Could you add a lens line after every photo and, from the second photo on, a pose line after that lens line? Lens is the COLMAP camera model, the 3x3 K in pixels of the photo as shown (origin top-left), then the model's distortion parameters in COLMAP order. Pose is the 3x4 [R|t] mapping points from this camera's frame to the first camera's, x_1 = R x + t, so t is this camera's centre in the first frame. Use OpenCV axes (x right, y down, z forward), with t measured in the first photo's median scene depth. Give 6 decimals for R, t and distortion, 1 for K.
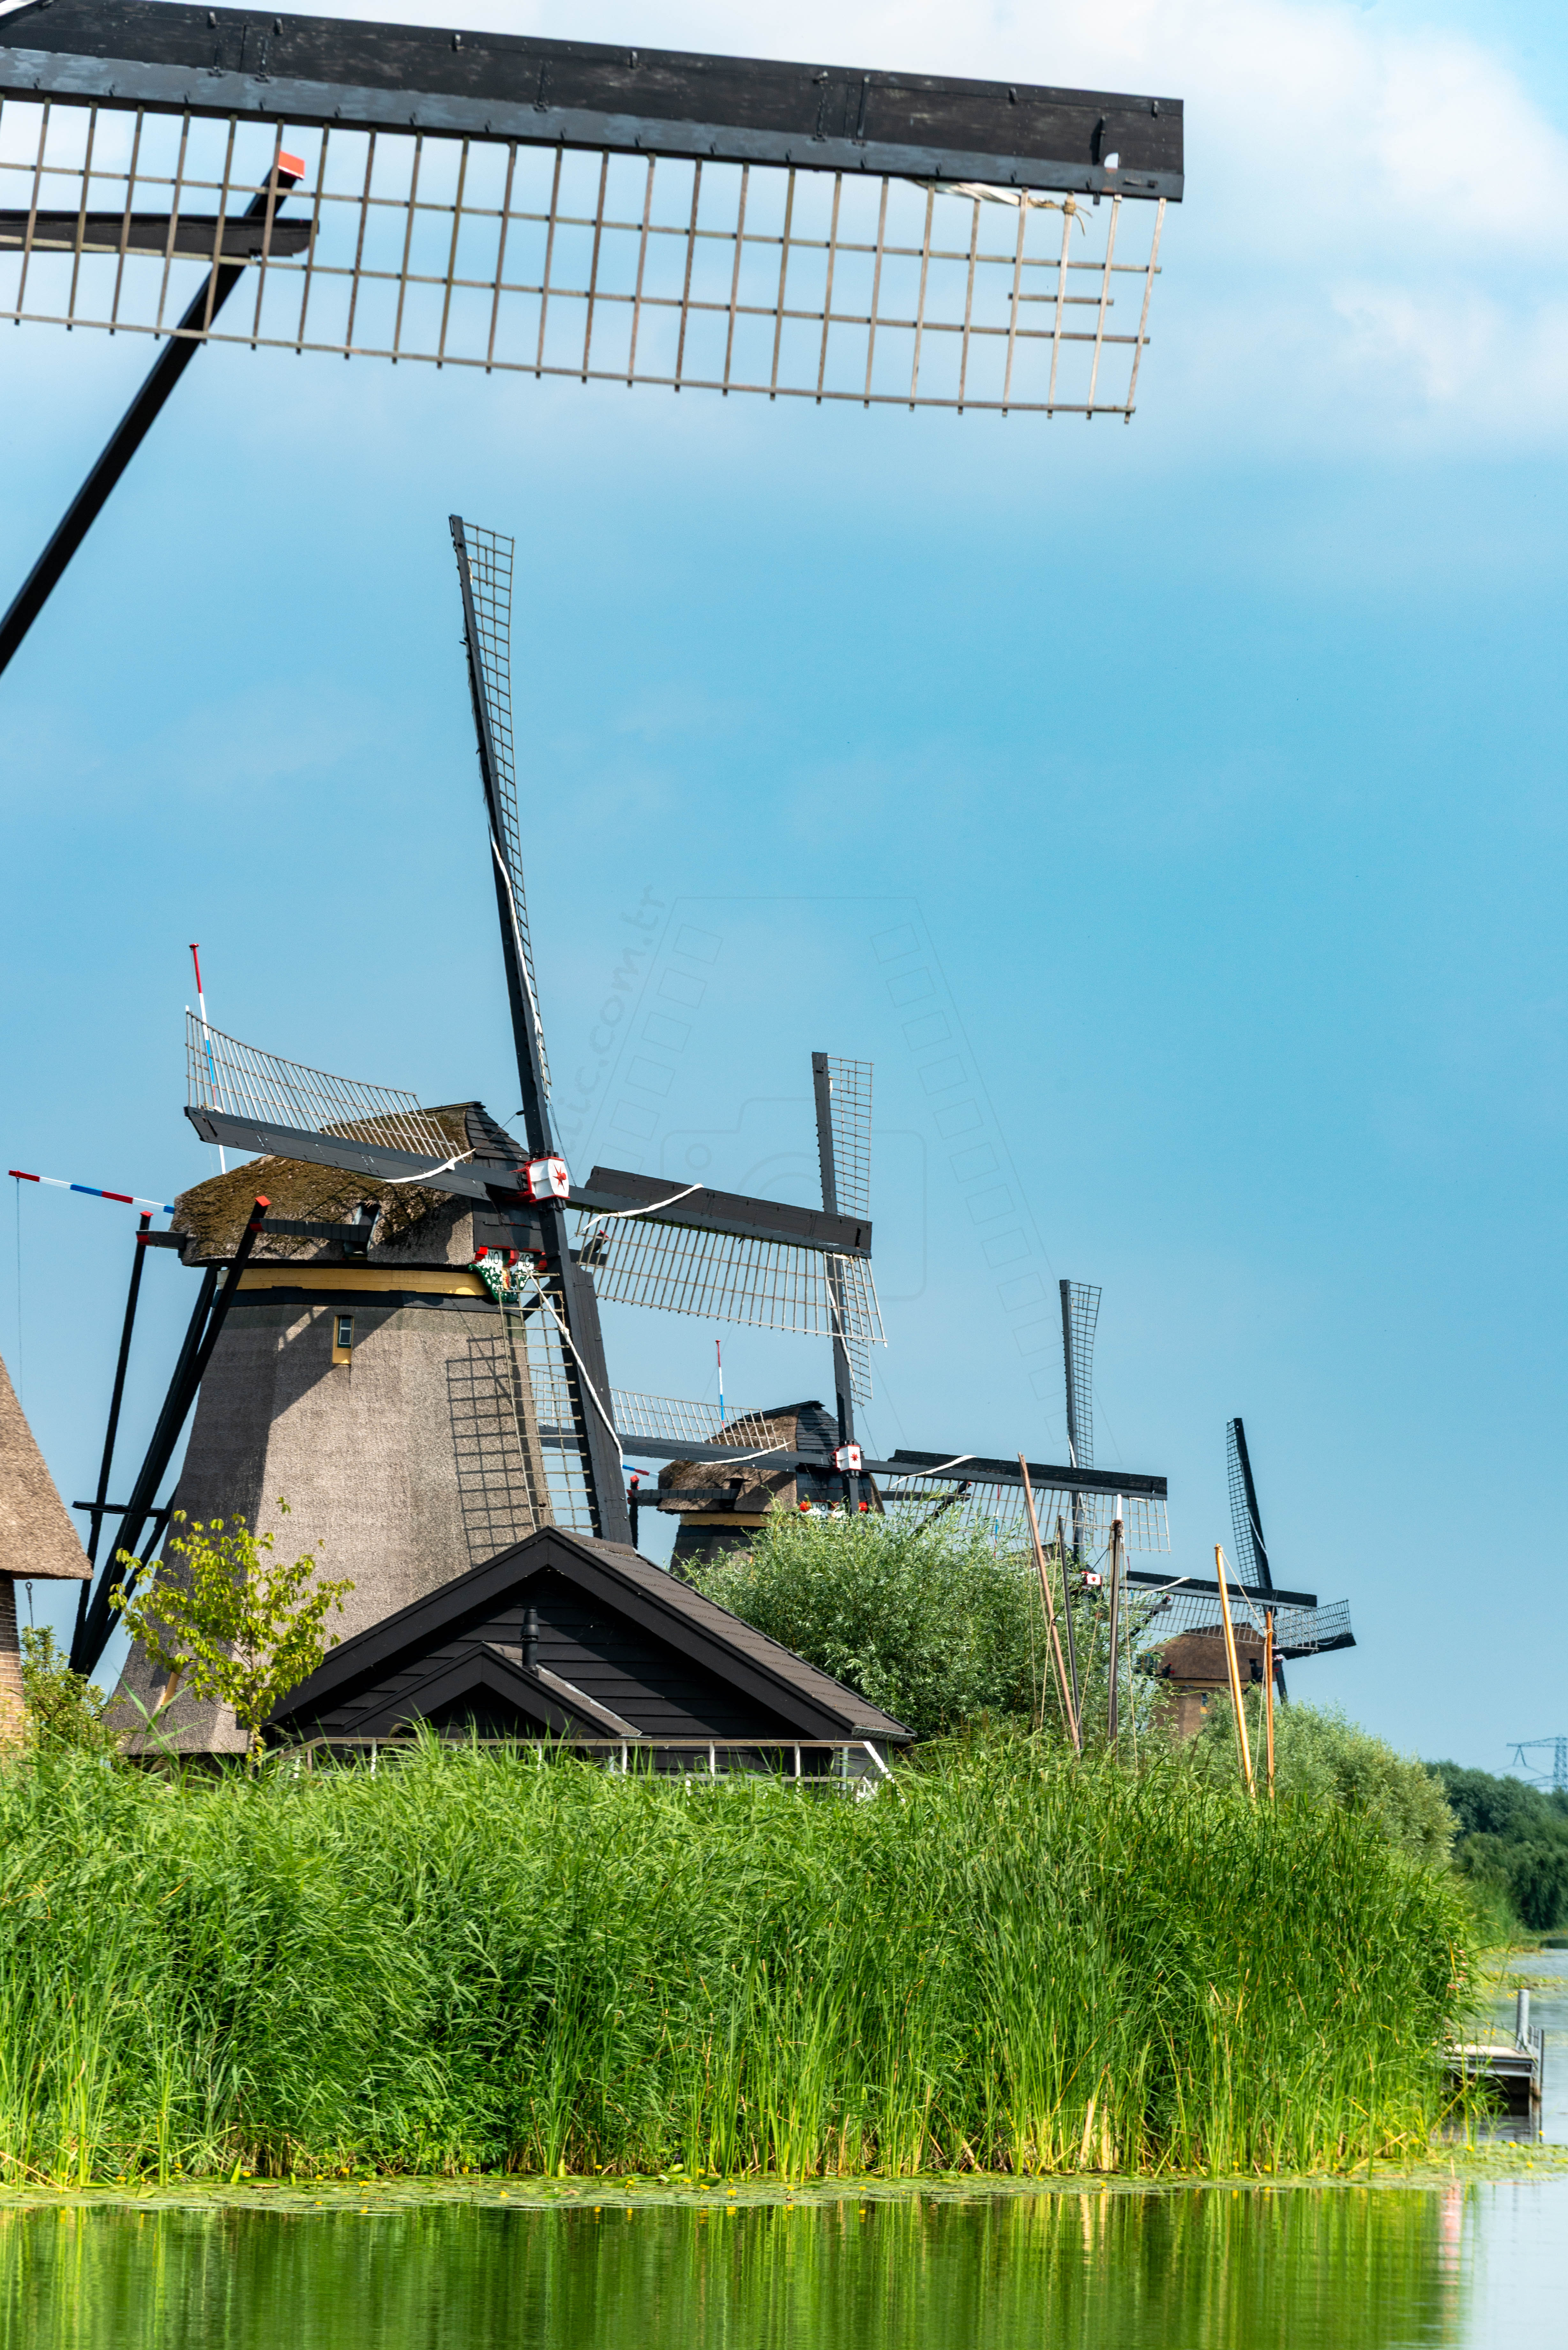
lens RADIAL K [[13617.1, 0, 773.2], [0, 13617.1, 1173.1], [0, 0, 1]] dist [-0.048686, 0.000000]
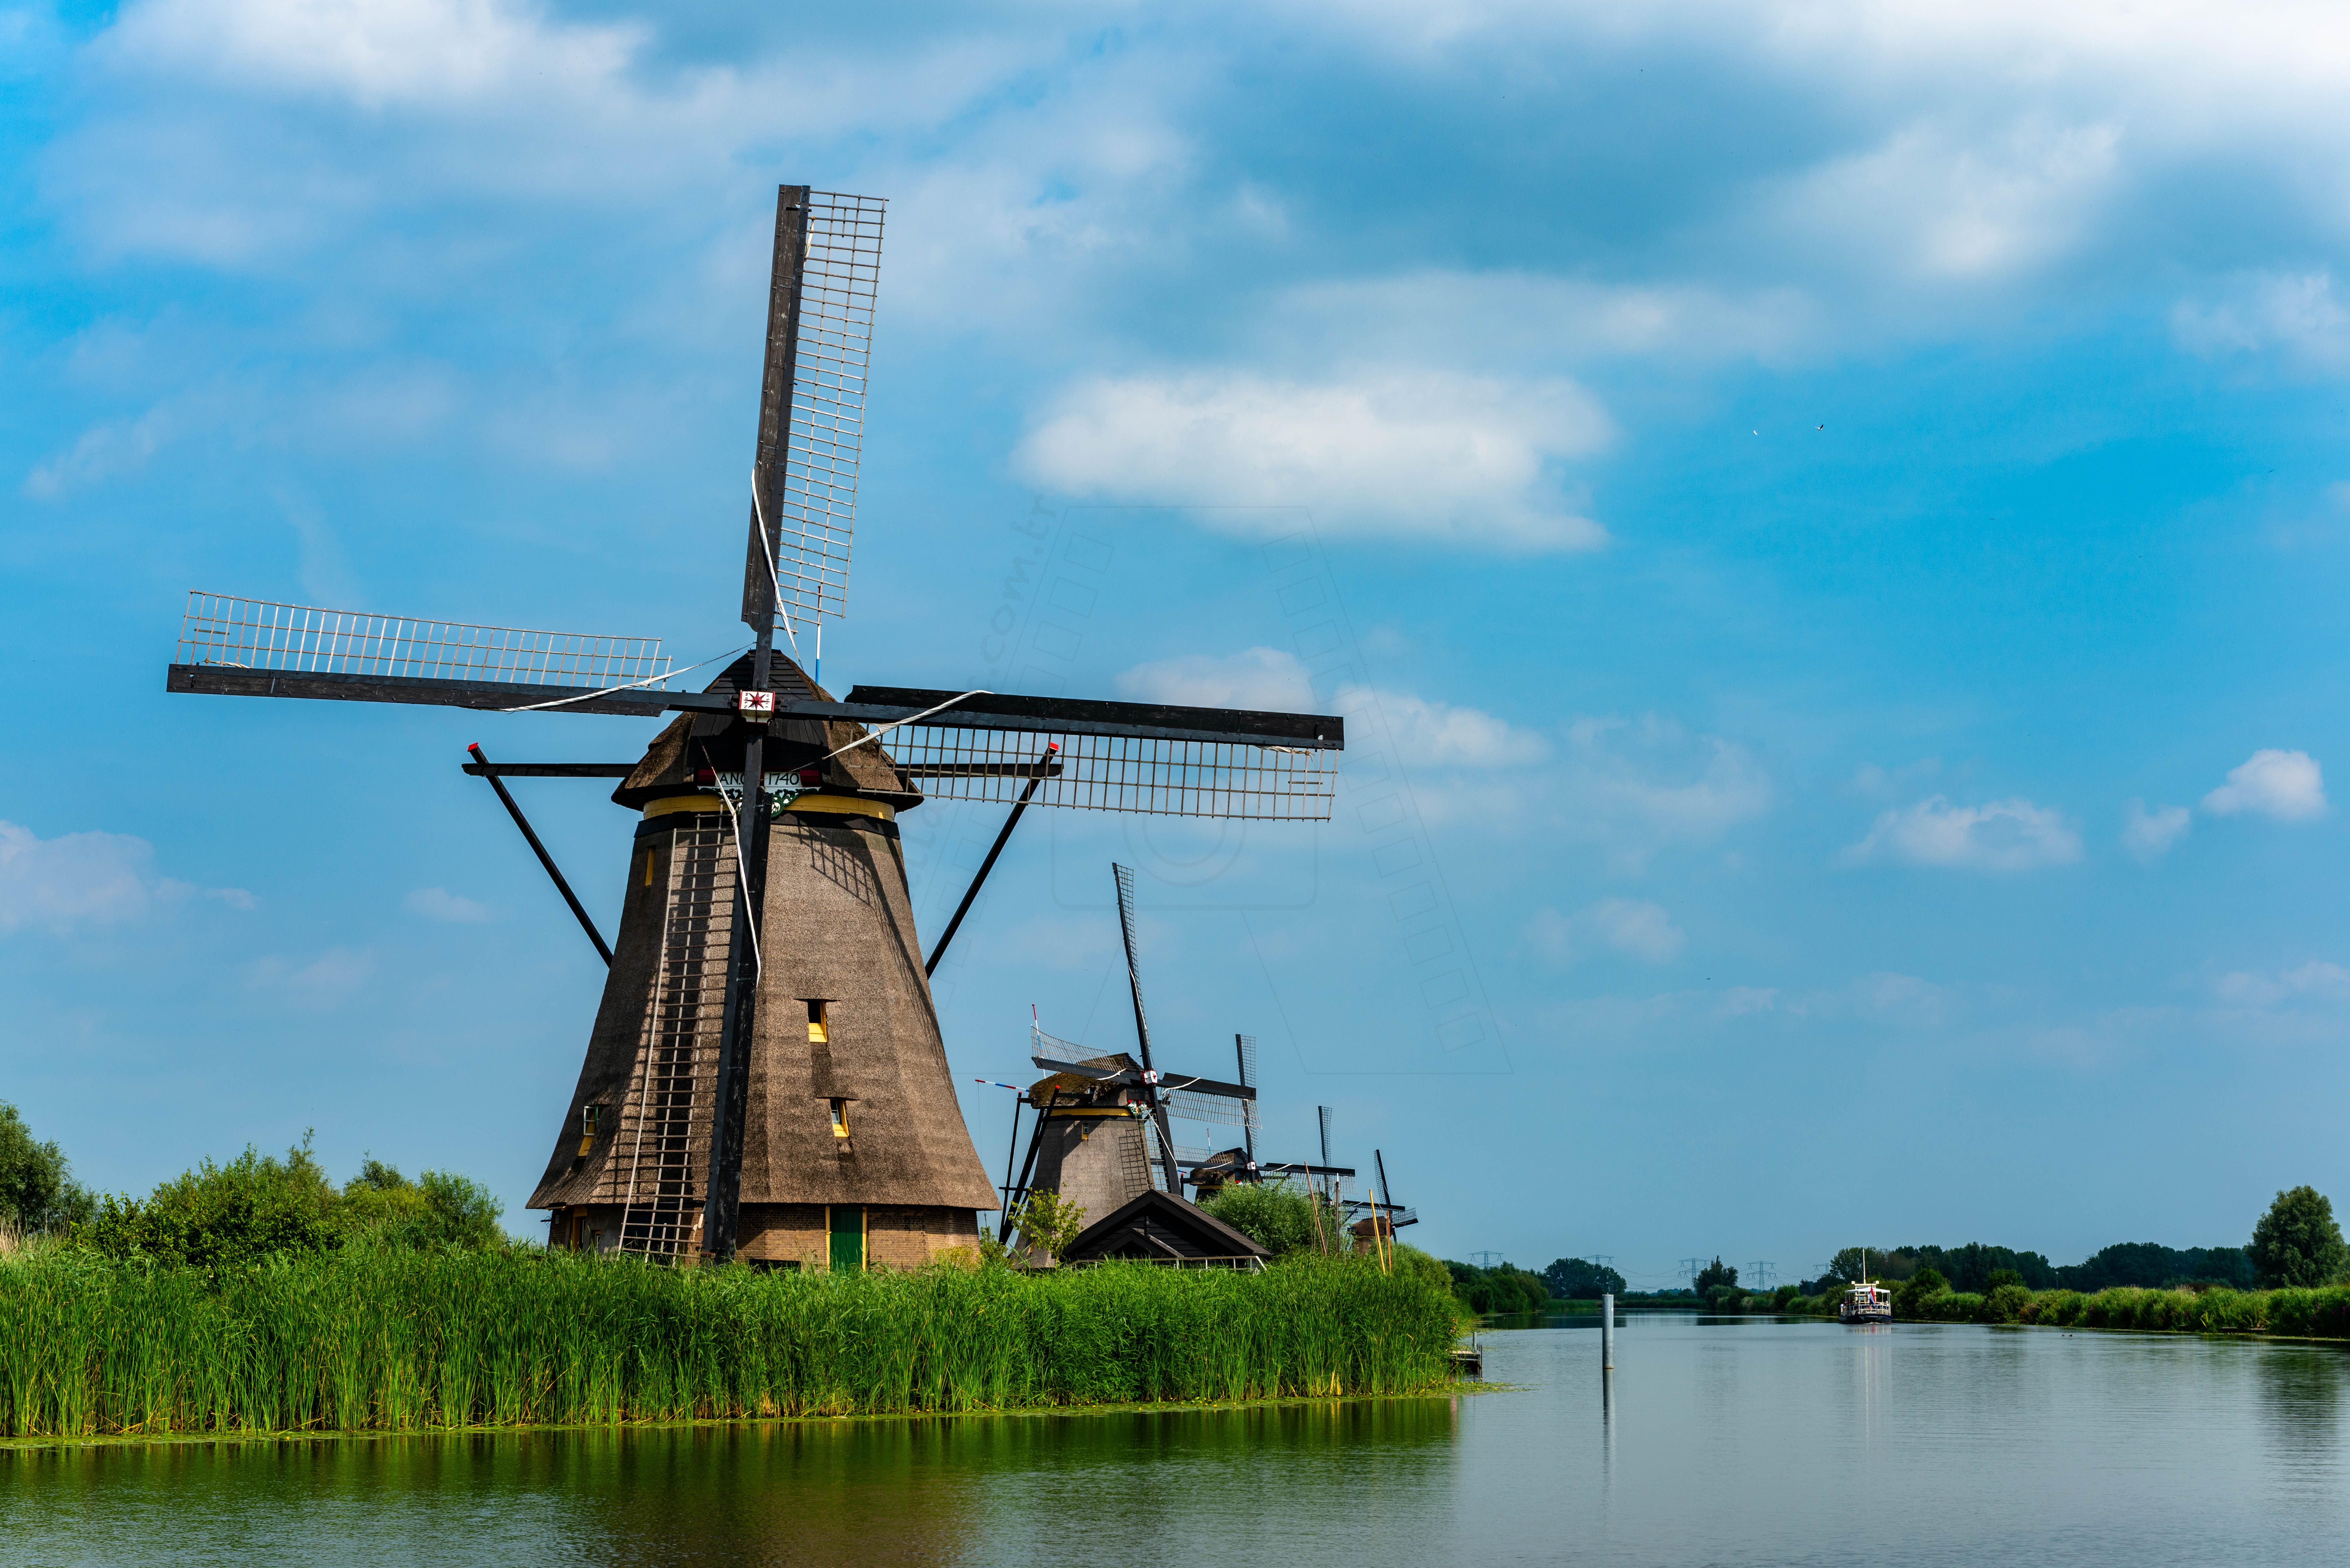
lens RADIAL K [[4395.4, 0, 1158.0], [0, 4395.4, 718.1], [0, 0, 1]] dist [-0.094527, 0.000000]
pose [[0.999464, -0.030129, -0.012838, 0.001002], [0.028987, 0.996261, -0.081381, 0.000999], [0.015242, 0.080966, 0.996600, 0.009772]]
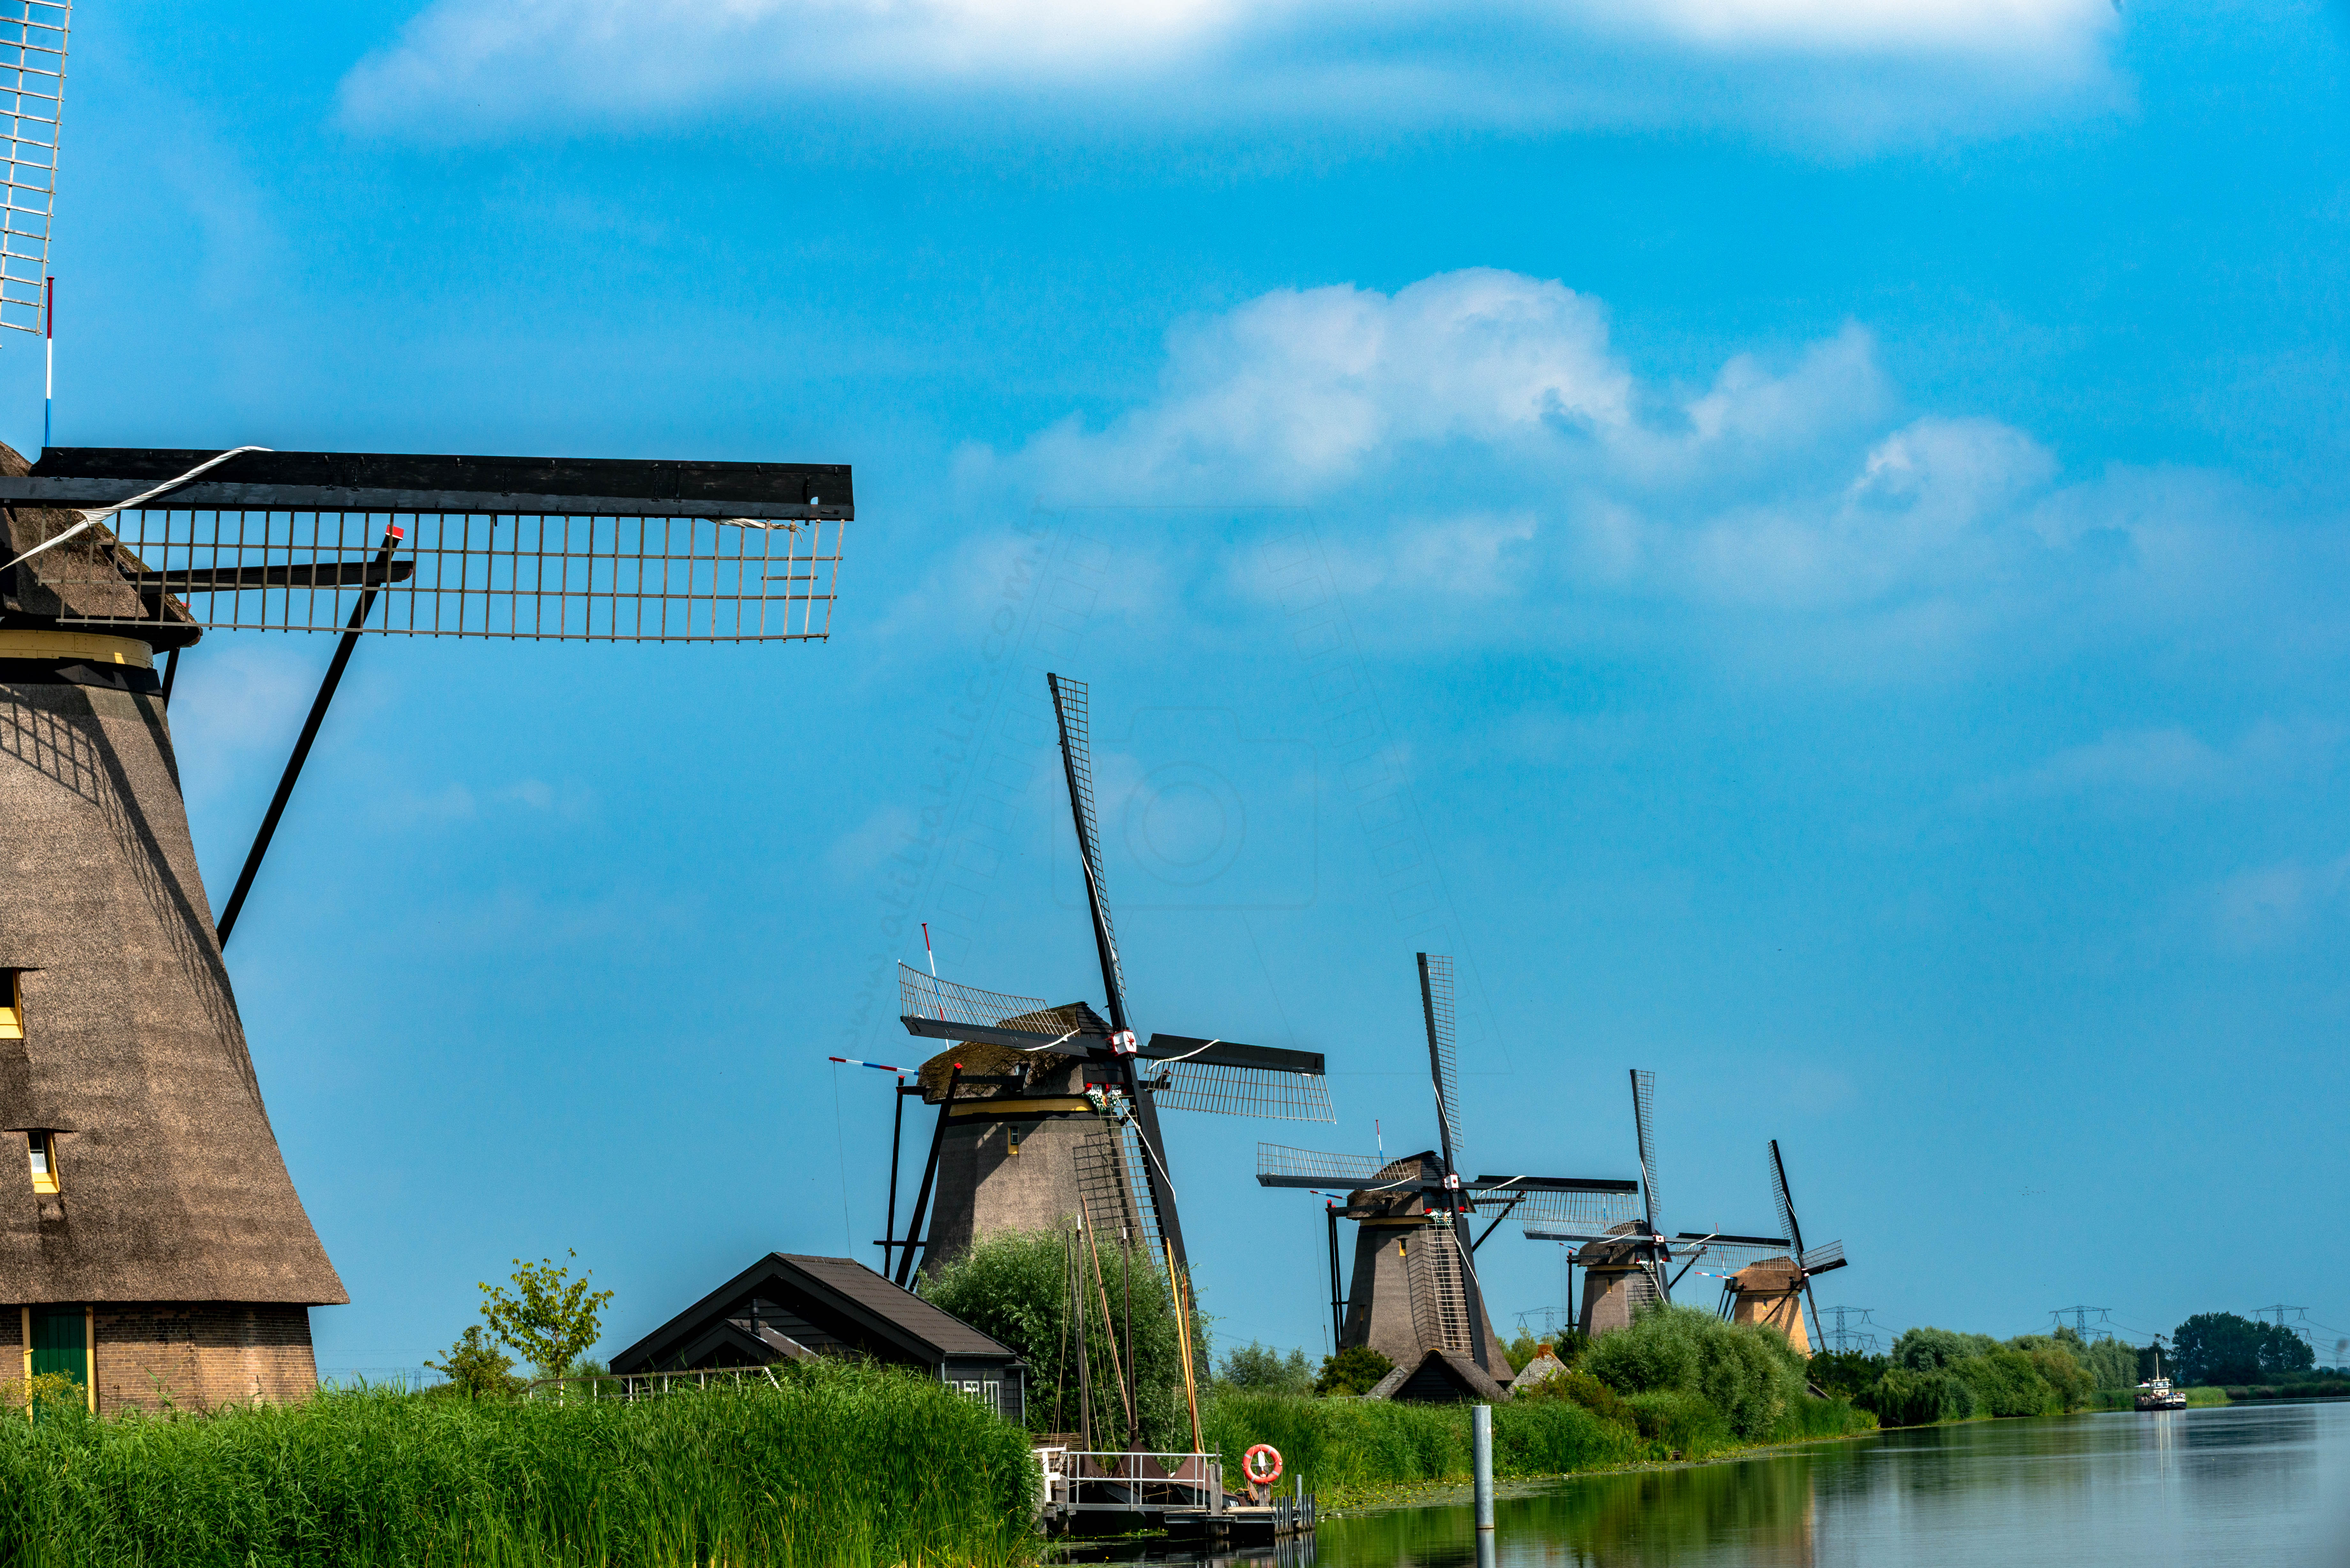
lens RADIAL K [[7838.8, 0, 1170.2], [0, 7838.8, 784.5], [0, 0, 1]] dist [-0.270725, 0.000000]
pose [[0.996052, -0.067347, -0.057841, 0.127786], [0.065537, 0.997316, -0.032653, 0.001528], [0.059885, 0.028734, 0.997792, -0.050526]]
